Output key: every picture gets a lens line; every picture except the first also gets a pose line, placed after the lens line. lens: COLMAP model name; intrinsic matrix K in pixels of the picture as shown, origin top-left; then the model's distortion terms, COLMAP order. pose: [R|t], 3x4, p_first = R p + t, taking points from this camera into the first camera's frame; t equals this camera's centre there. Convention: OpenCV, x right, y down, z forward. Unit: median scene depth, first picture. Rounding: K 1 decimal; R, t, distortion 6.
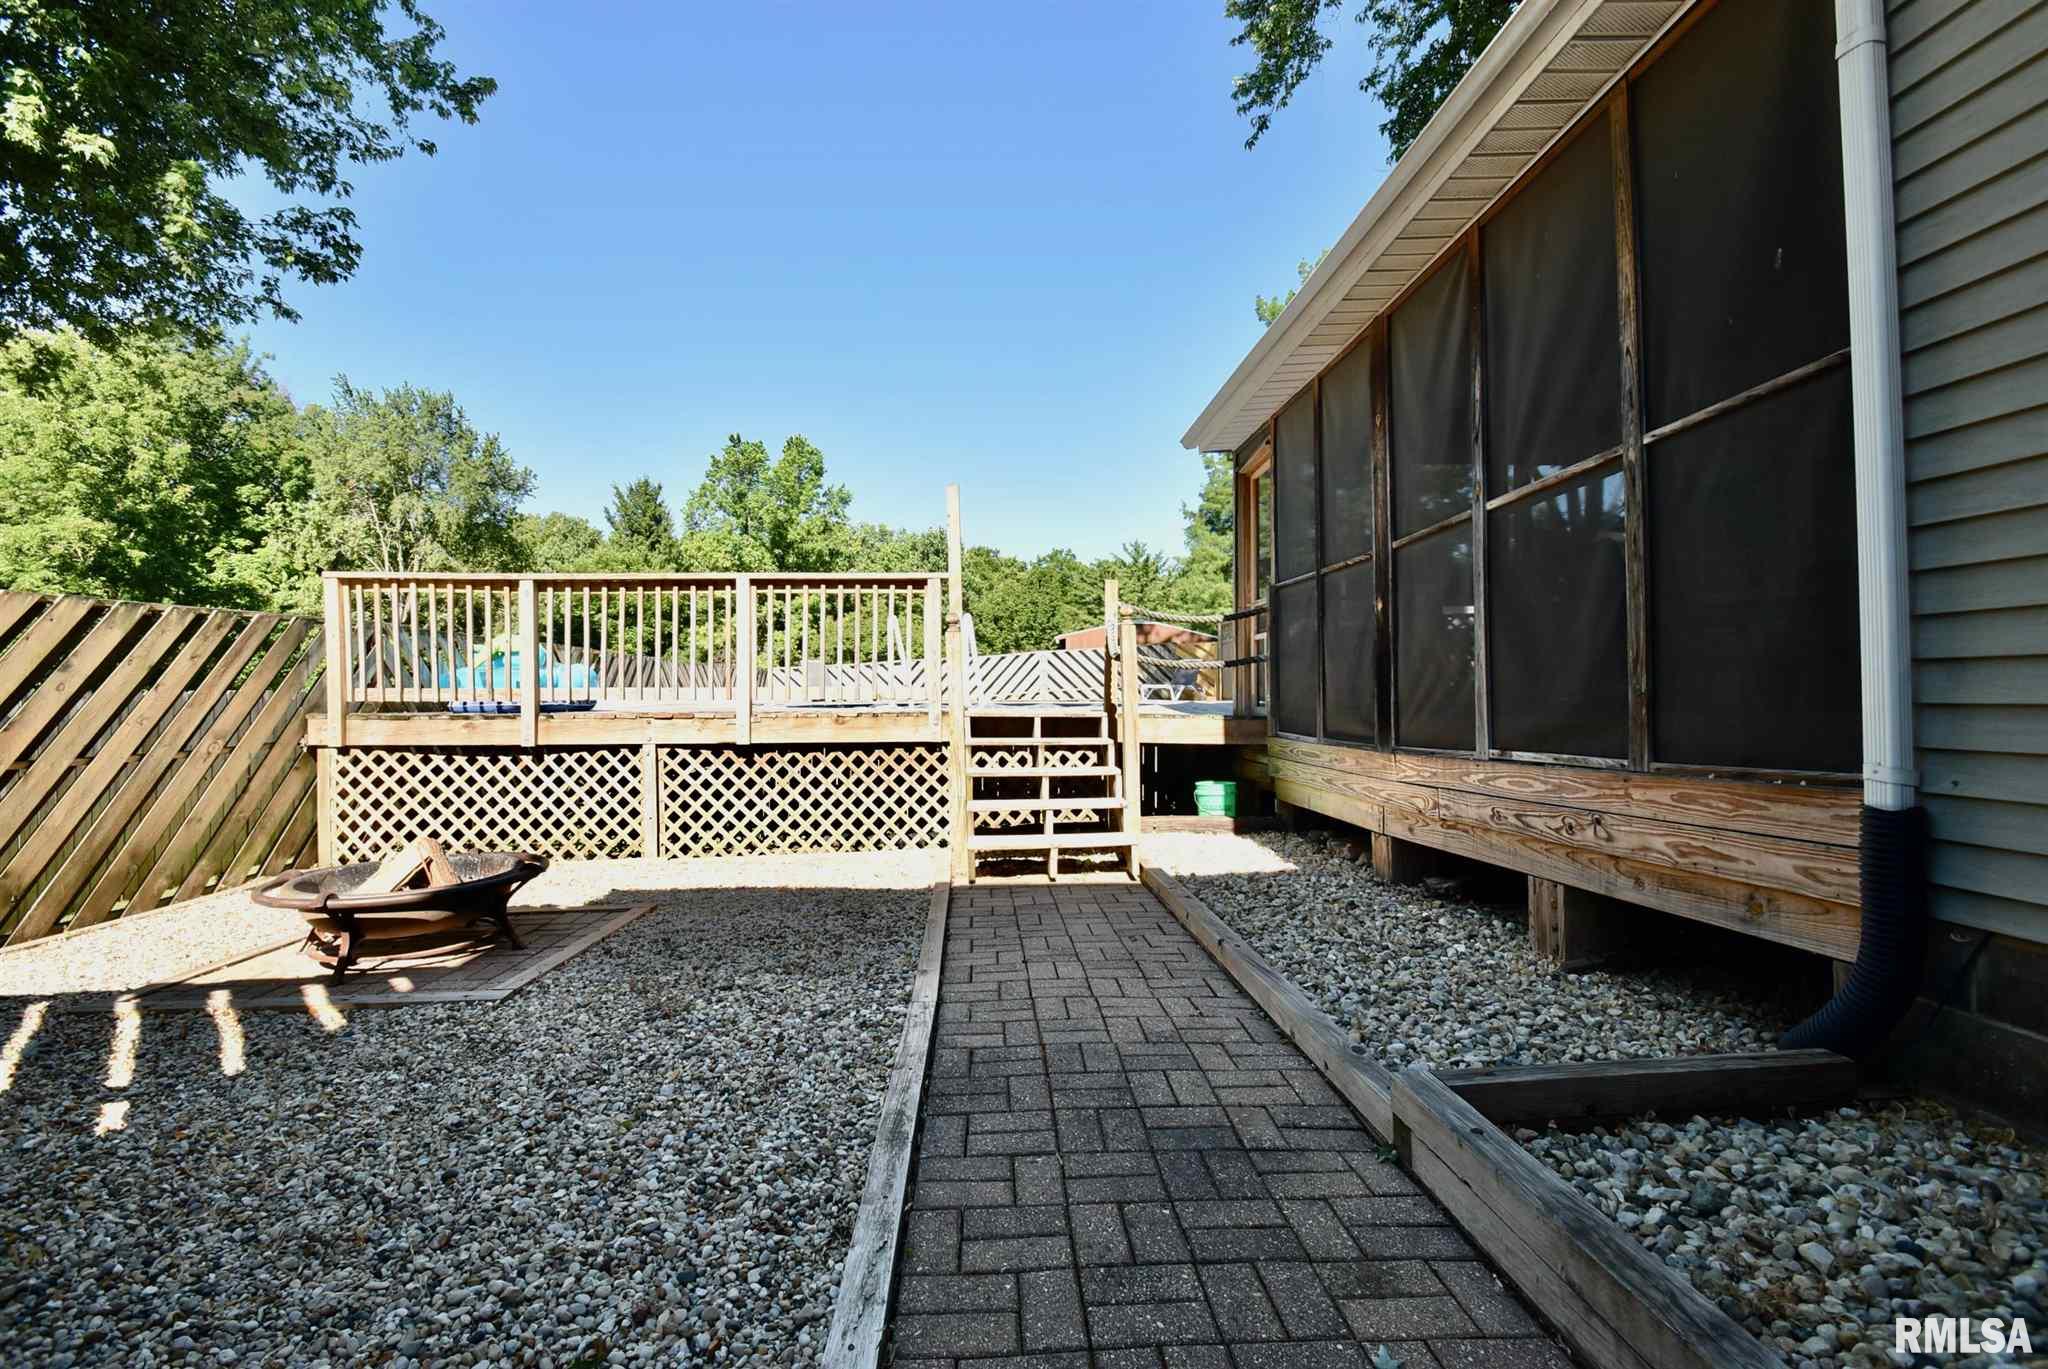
lens RADIAL K [[936.6, 0, 982.2], [0, 936.6, 697.8], [0, 0, 1]] dist [0.000058, -0.006698]
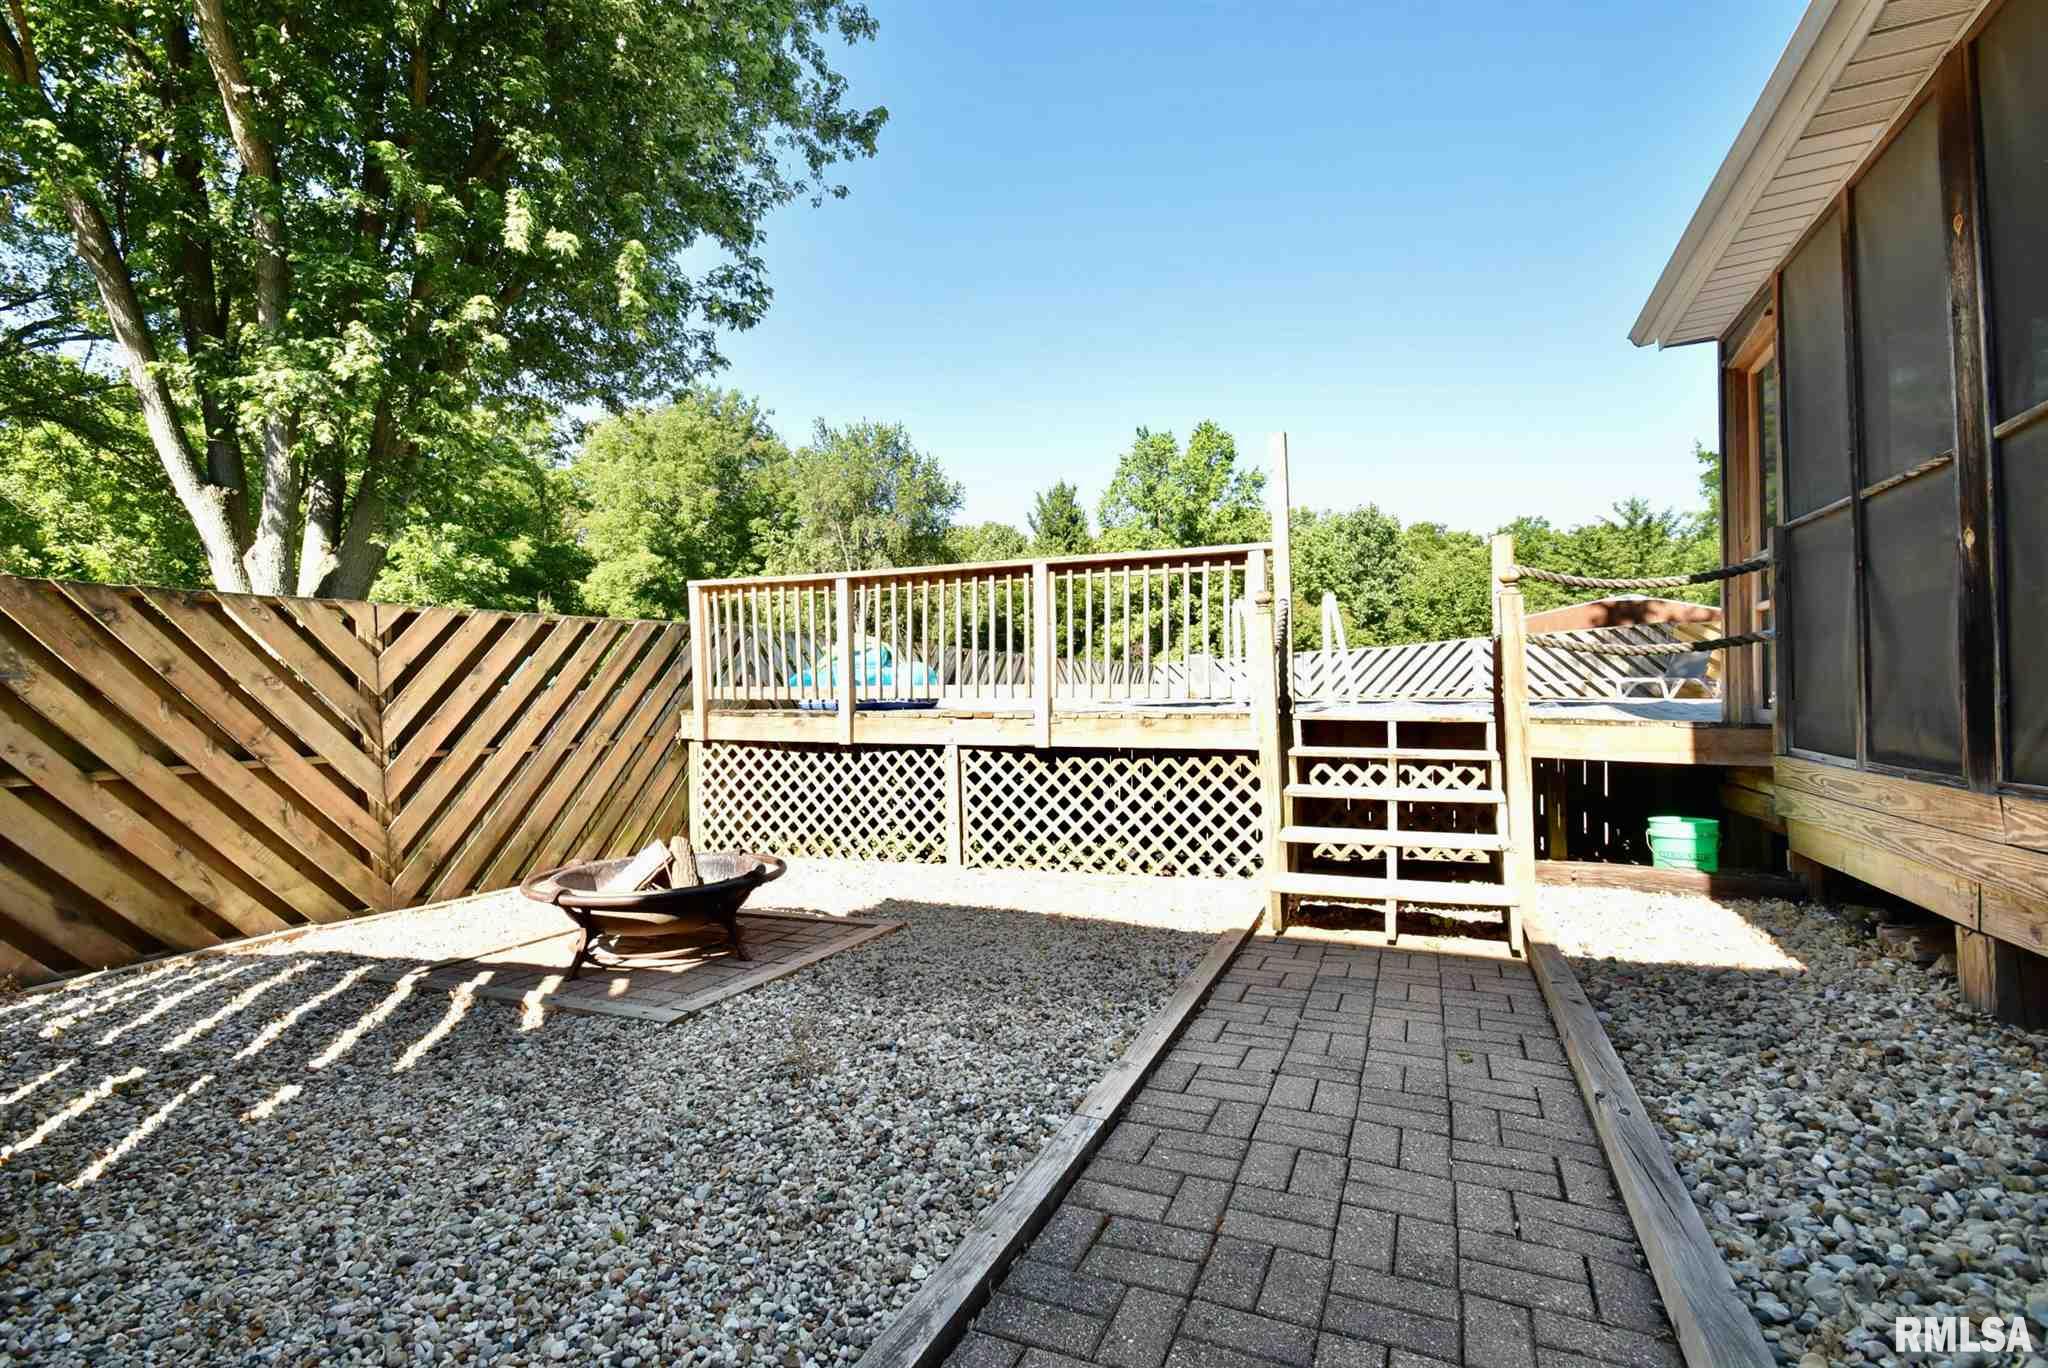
lens RADIAL K [[936.6, 0, 973.0], [0, 936.6, 712.3], [0, 0, 1]] dist [0.000058, -0.006698]
pose [[0.898456, 0.009401, -0.438963, 0.084623], [0.000034, 0.999769, 0.021480, -0.004734], [0.439064, -0.019314, 0.898248, 0.146134]]
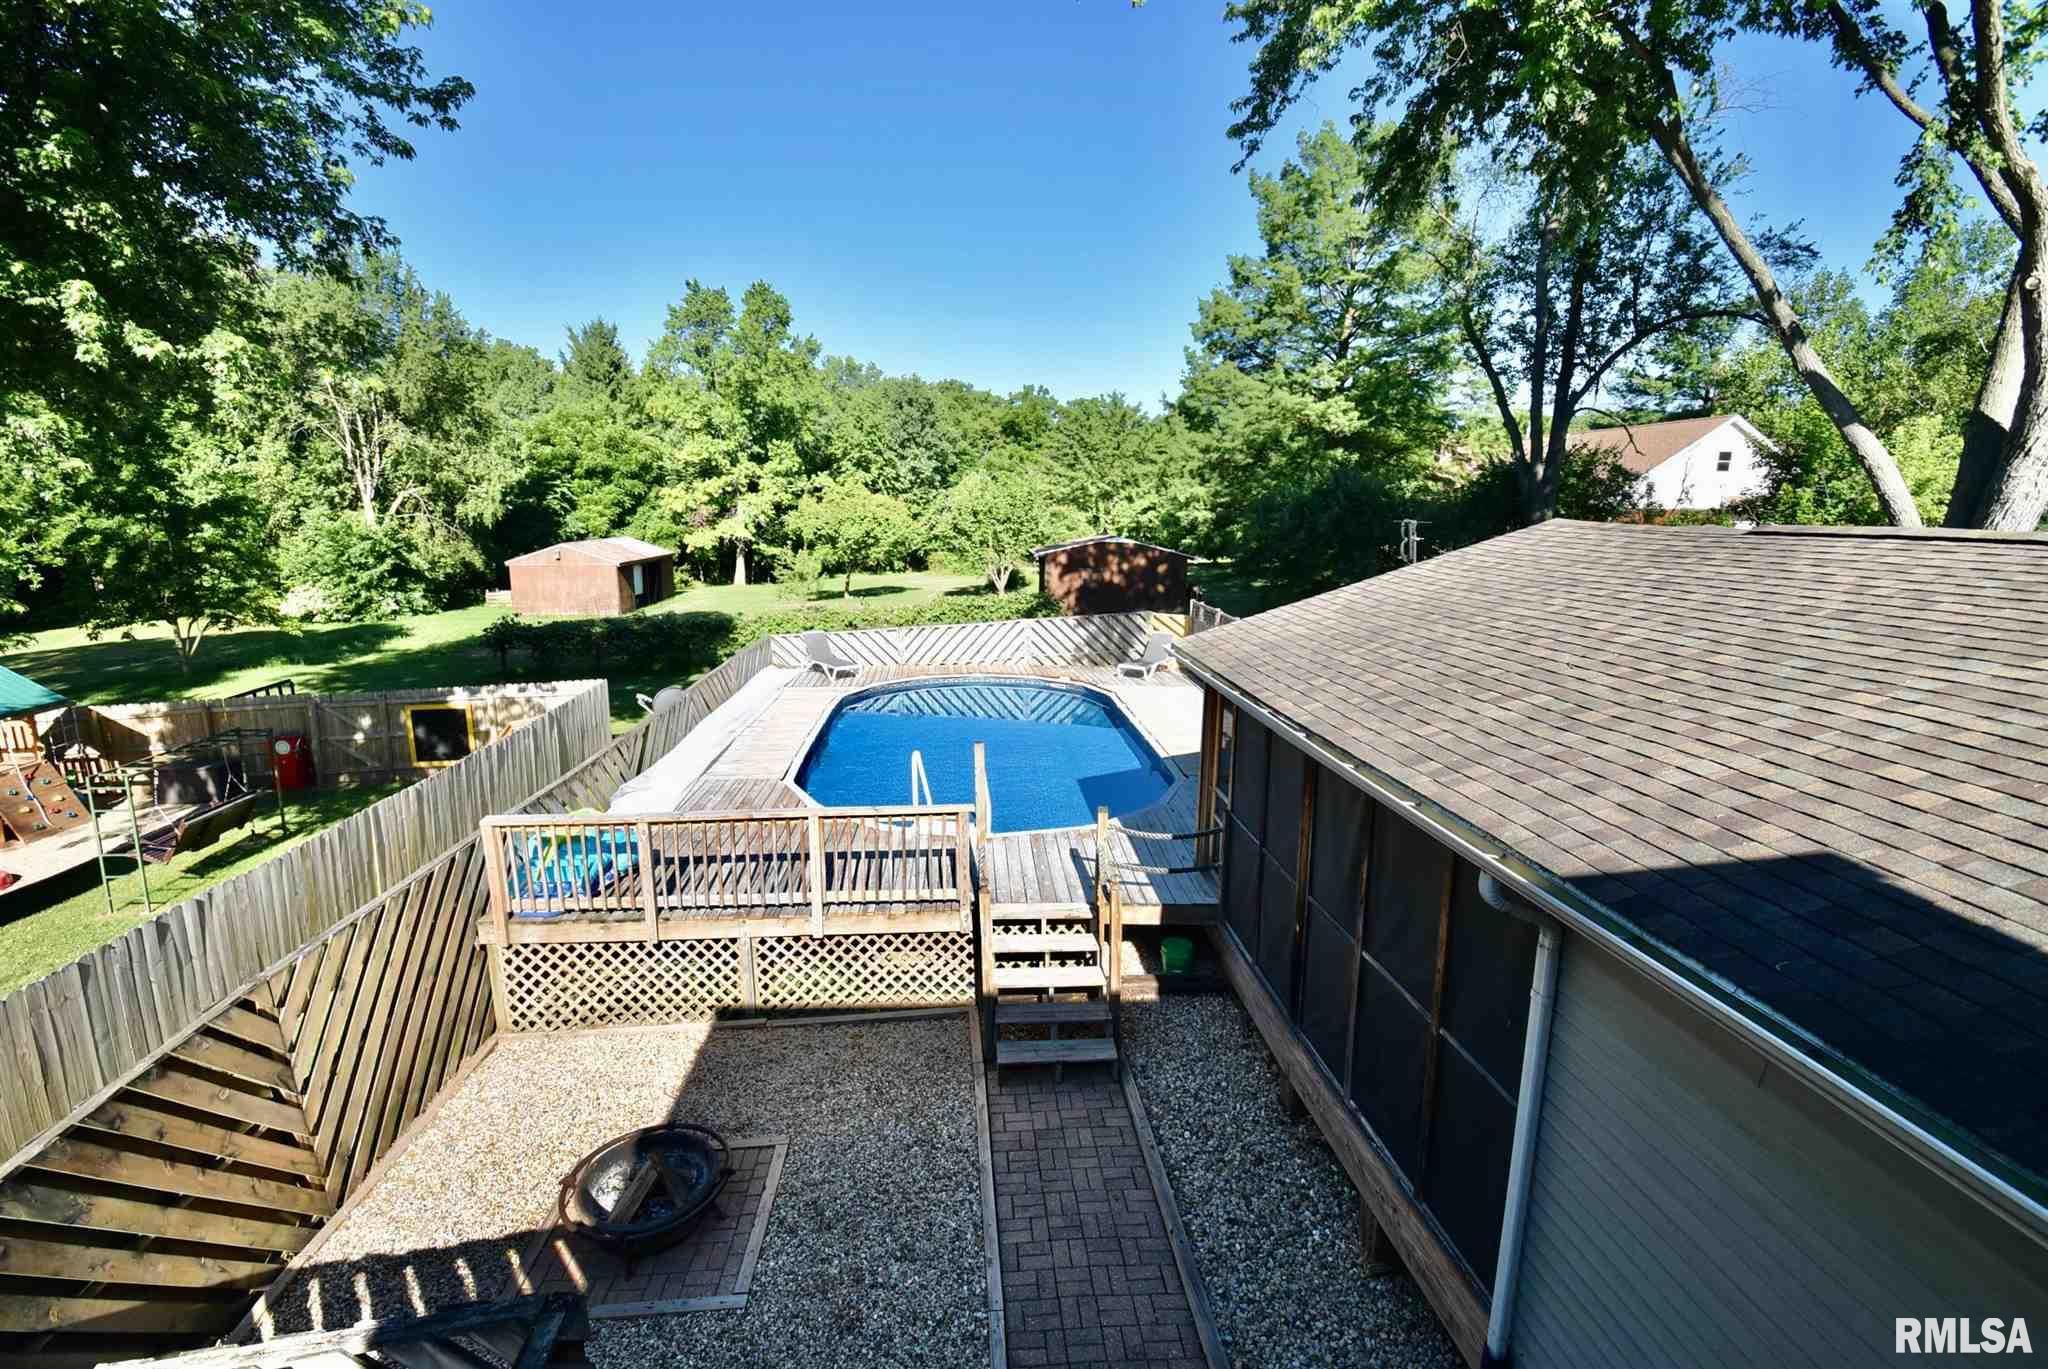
lens RADIAL K [[936.6, 0, 978.8], [0, 936.6, 705.5], [0, 0, 1]] dist [0.000058, -0.006698]
pose [[0.999482, -0.003383, 0.032017, -0.070531], [-0.003718, 0.975680, 0.219169, -0.546415], [-0.031980, -0.219174, 0.975162, -0.206775]]
